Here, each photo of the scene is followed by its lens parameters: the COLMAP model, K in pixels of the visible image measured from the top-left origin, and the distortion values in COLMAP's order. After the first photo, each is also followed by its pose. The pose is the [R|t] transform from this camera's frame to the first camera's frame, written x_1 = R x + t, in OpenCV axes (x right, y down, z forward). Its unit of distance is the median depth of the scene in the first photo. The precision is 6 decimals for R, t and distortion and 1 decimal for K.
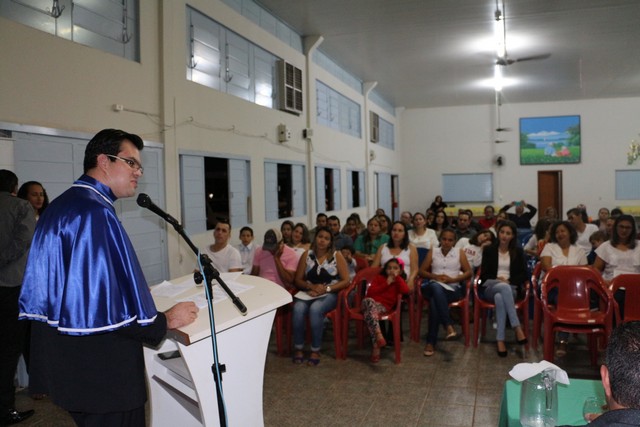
lens RADIAL K [[516.4, 0, 319.8], [0, 516.4, 211.7], [0, 0, 1]] dist [-0.177656, 0.153350]
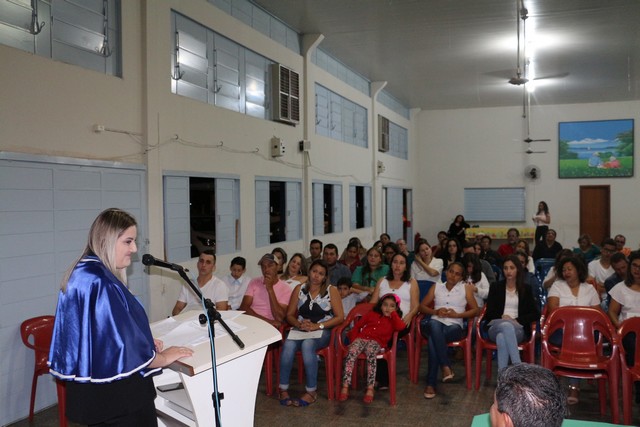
lens RADIAL K [[633.9, 0, 321.2], [0, 633.9, 211.0], [0, 0, 1]] dist [-0.108275, 0.247607]
pose [[0.999899, 0.014163, 0.000895, 0.004734], [-0.014138, 0.999615, -0.023859, -0.012632], [-0.001232, 0.023844, 0.999715, -0.066478]]
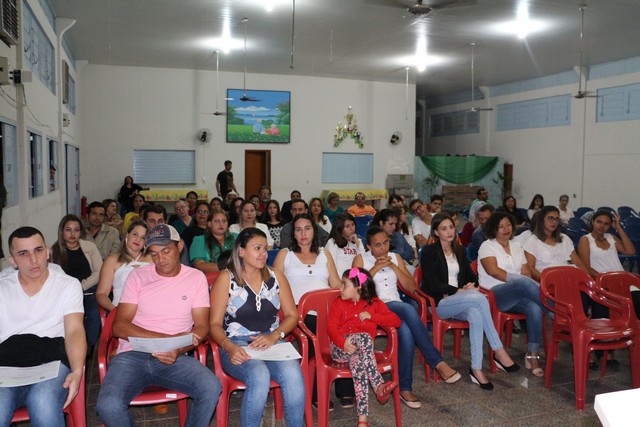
lens RADIAL K [[578.1, 0, 320.1], [0, 578.1, 211.5], [0, 0, 1]] dist [-0.155458, 0.195503]
pose [[0.792729, -0.016479, 0.609351, -0.131316], [-0.002443, 0.999541, 0.030209, -0.004974], [-0.609569, -0.025436, 0.792325, 0.163926]]
